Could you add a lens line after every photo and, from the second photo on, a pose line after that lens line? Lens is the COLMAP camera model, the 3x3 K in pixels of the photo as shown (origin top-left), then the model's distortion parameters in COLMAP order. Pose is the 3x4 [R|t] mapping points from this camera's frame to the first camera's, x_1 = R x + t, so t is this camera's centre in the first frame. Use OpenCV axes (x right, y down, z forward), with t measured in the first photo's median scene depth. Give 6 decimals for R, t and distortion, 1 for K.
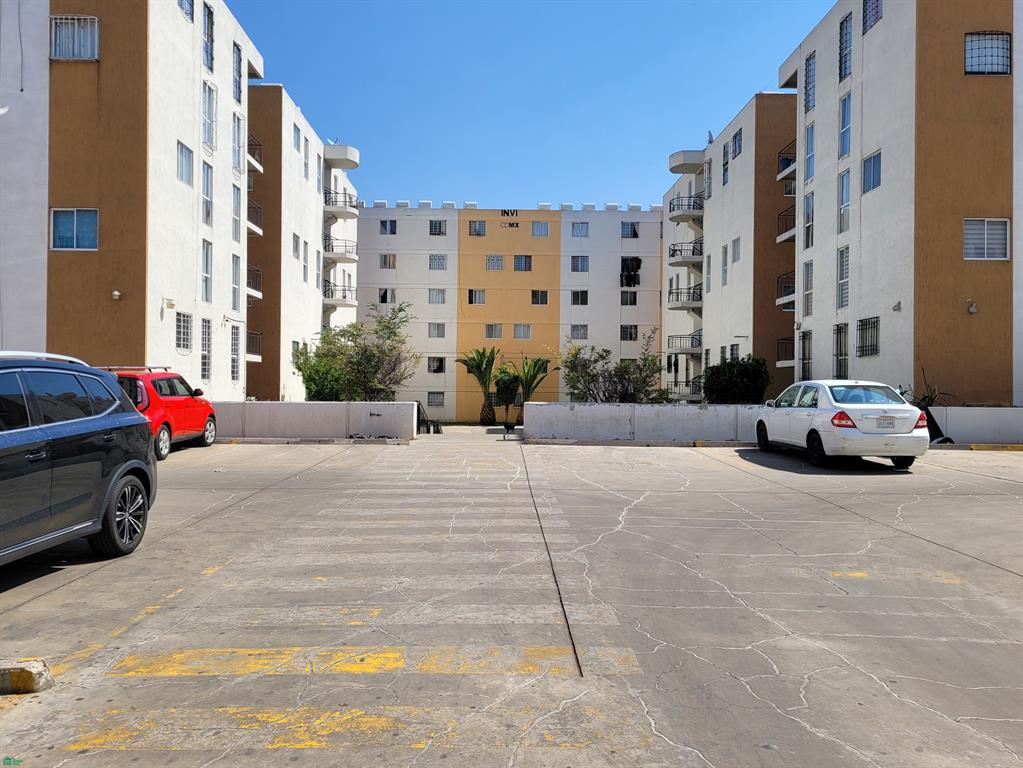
lens RADIAL K [[770.7, 0, 511.5], [0, 770.7, 384.0], [0, 0, 1]] dist [-0.001481, -0.006775]
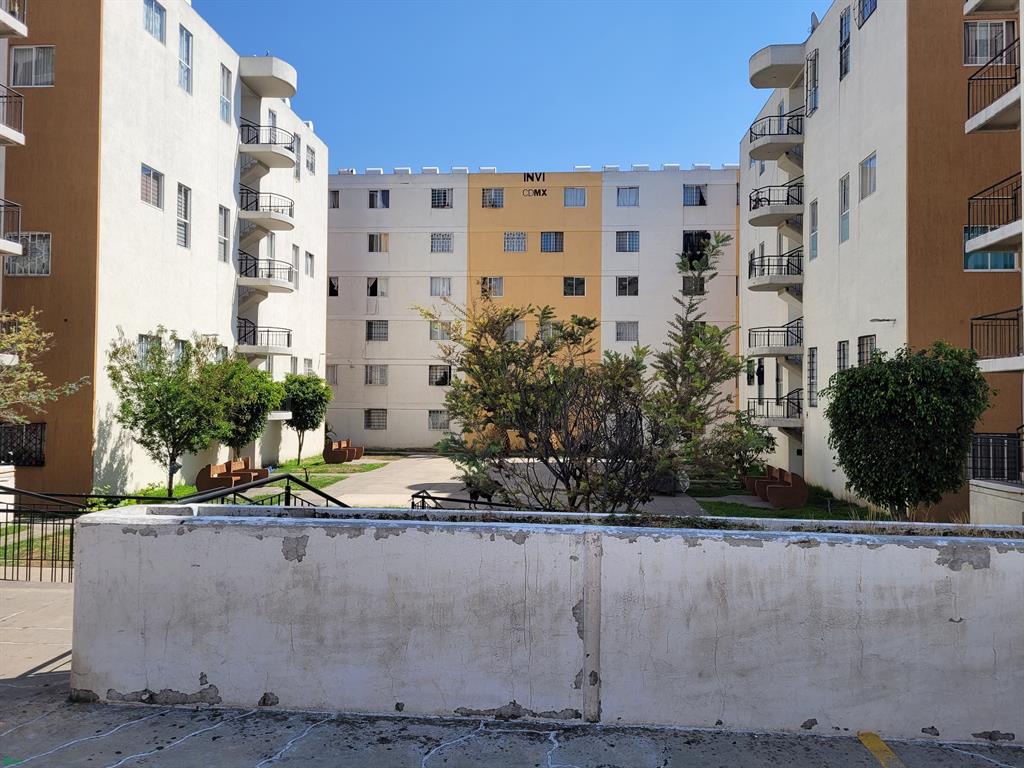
lens RADIAL K [[764.7, 0, 512.0], [0, 764.7, 384.0], [0, 0, 1]] dist [0.005050, 0.000676]
pose [[0.995414, -0.001320, -0.095651, 0.060217], [-0.000383, 0.999842, -0.017786, -0.003326], [0.095659, 0.017742, 0.995256, 0.309839]]
